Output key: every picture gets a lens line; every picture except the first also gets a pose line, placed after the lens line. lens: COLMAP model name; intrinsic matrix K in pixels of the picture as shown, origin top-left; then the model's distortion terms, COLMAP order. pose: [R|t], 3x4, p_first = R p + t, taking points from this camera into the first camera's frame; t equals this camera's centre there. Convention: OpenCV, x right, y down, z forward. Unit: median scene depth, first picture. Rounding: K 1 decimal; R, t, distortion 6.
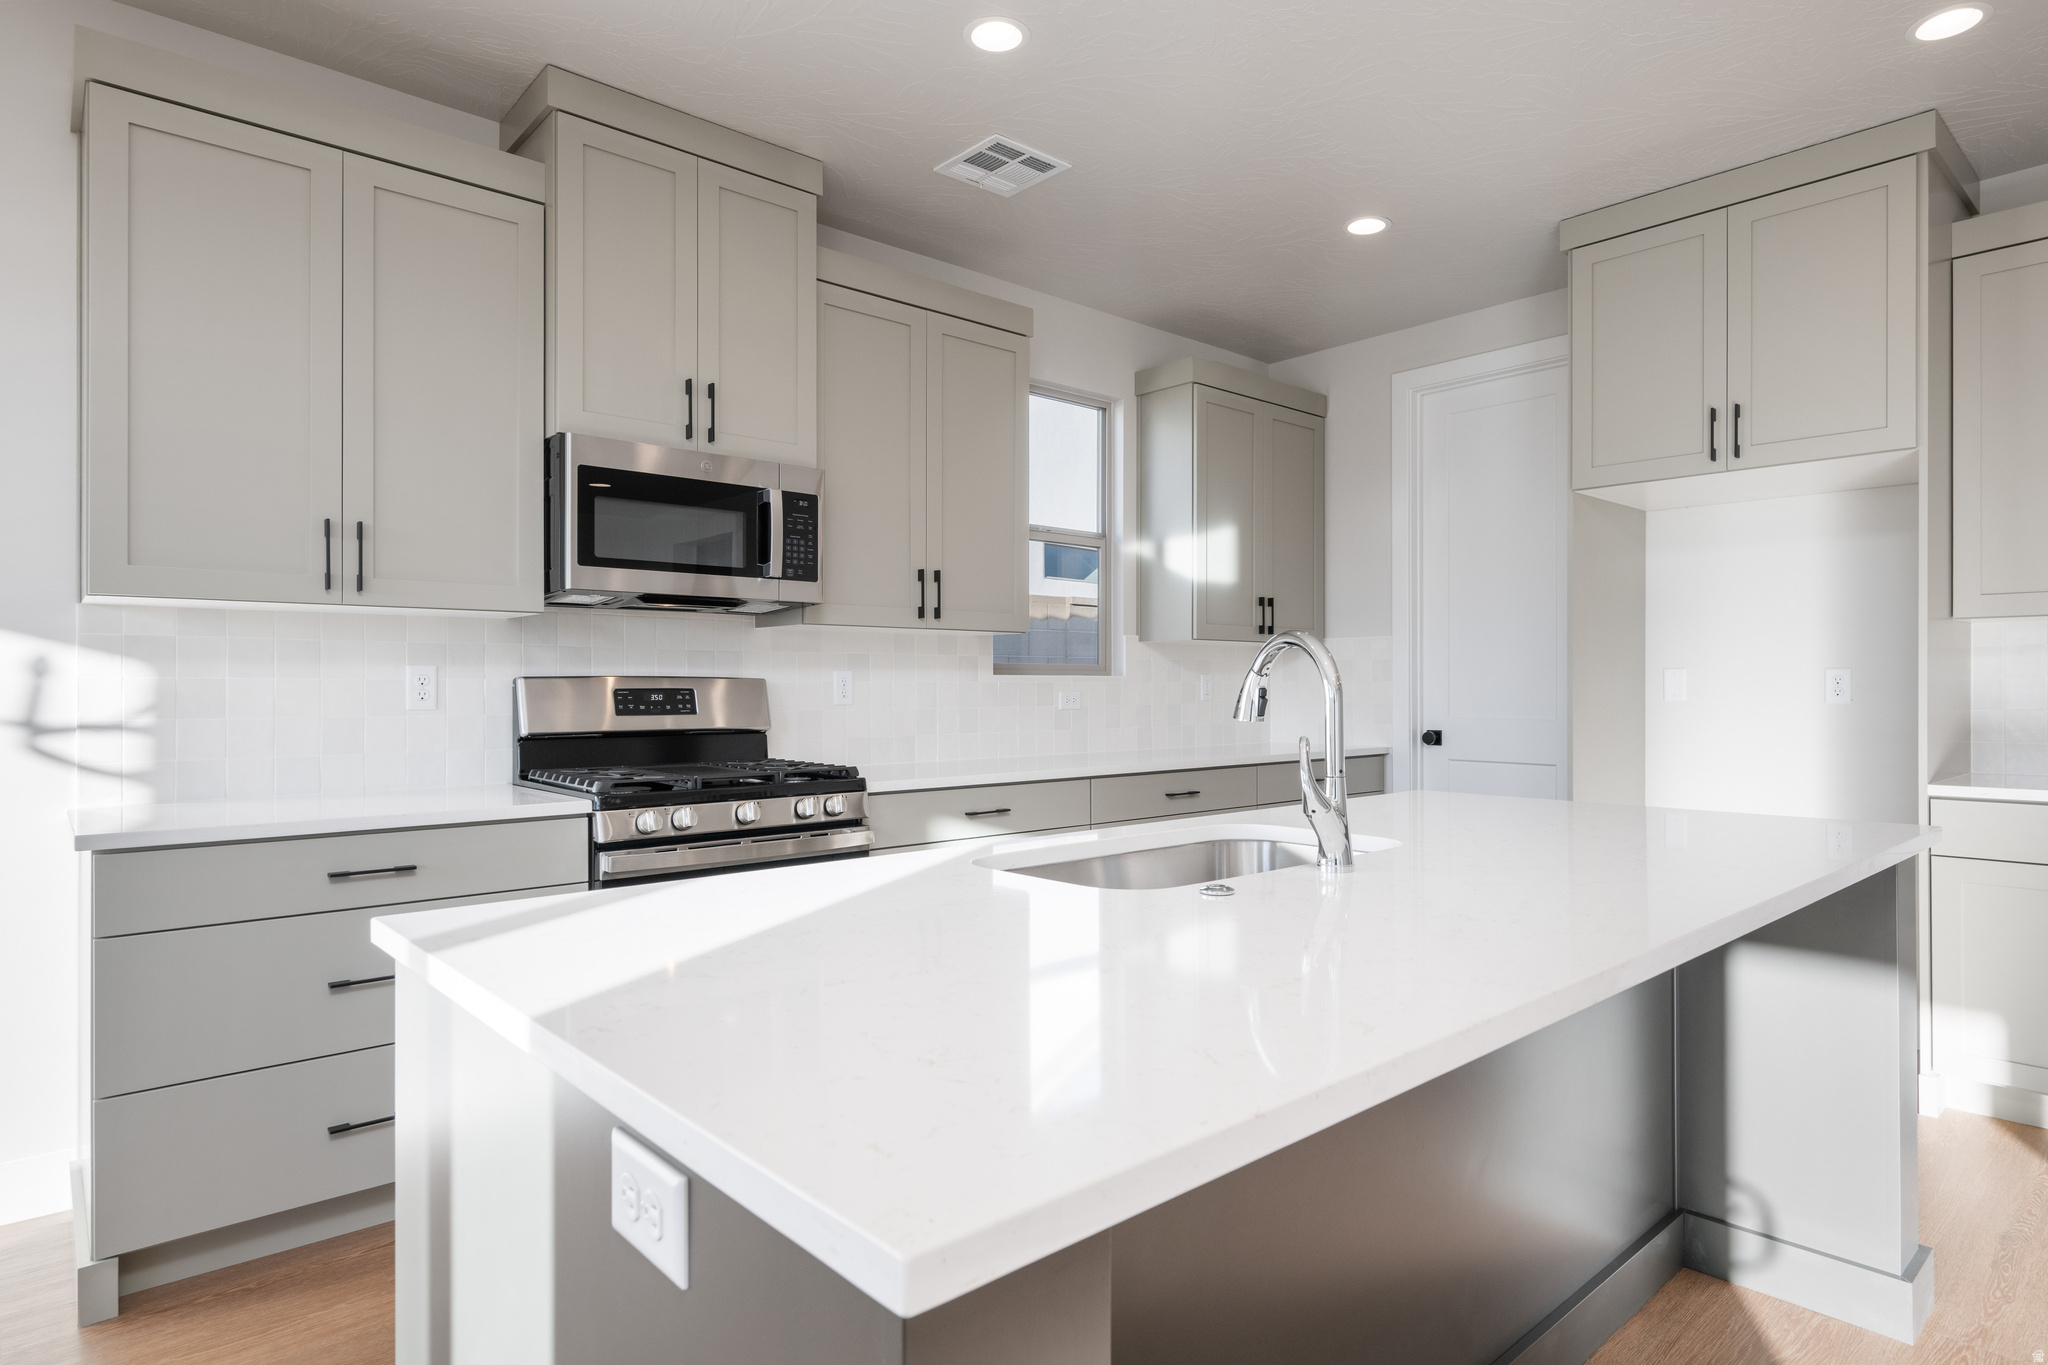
lens RADIAL K [[1099.7, 0, 1024.0], [0, 1099.7, 682.5], [0, 0, 1]] dist [-0.004036, -0.000971]
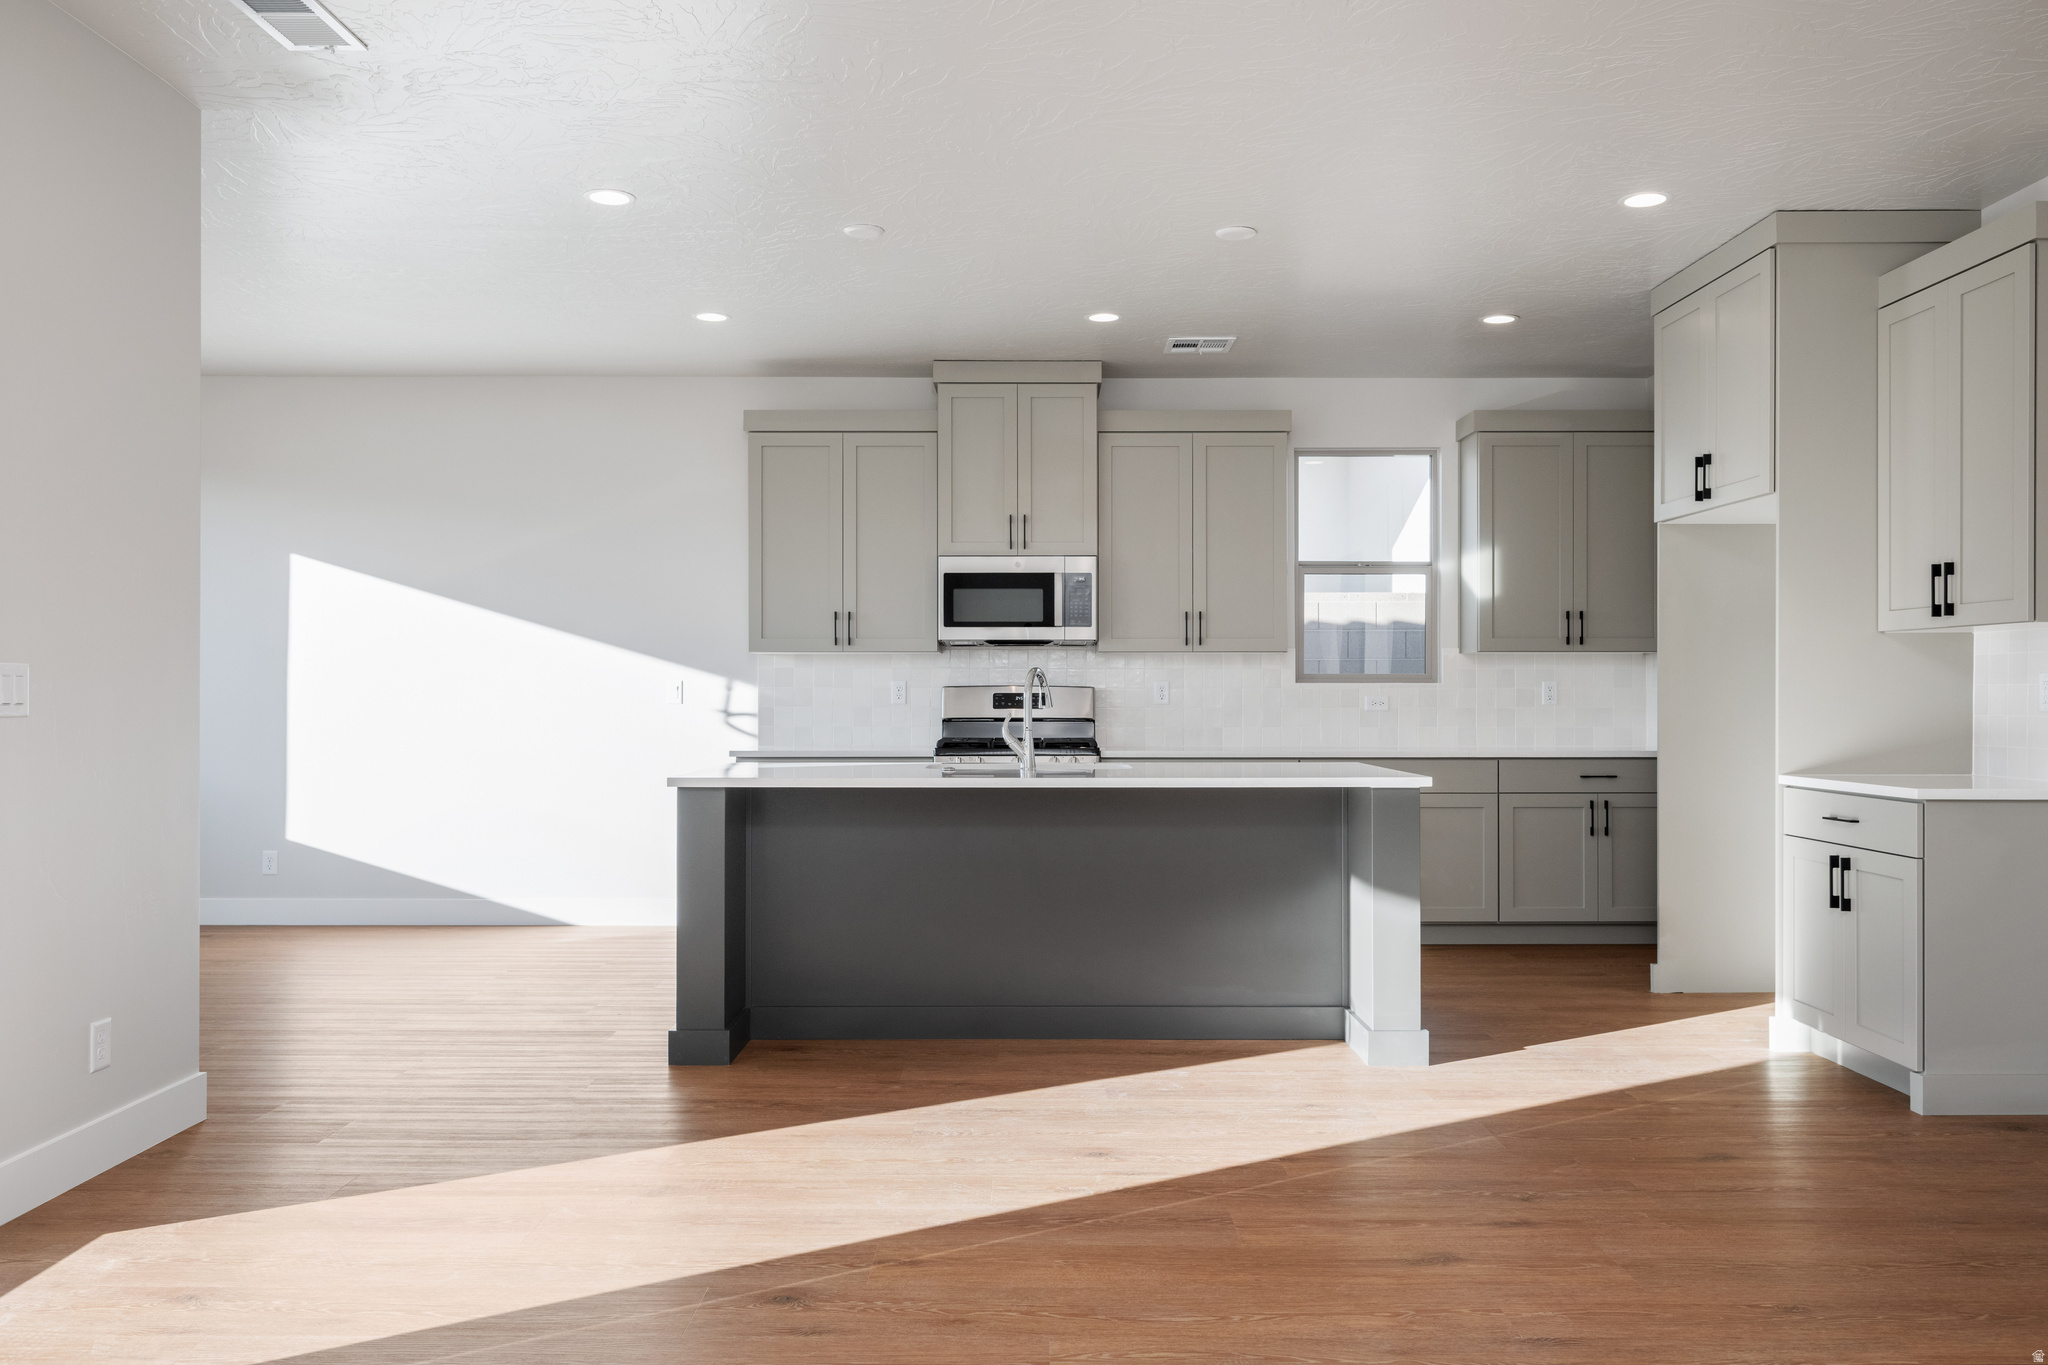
lens RADIAL K [[1524.8, 0, 1024.0], [0, 1524.8, 682.5], [0, 0, 1]] dist [0.003868, -0.002369]
pose [[0.745654, -0.002970, -0.666326, 1.229483], [0.002355, 0.999996, -0.001822, -0.006512], [0.666329, -0.000211, 0.745658, -0.729762]]
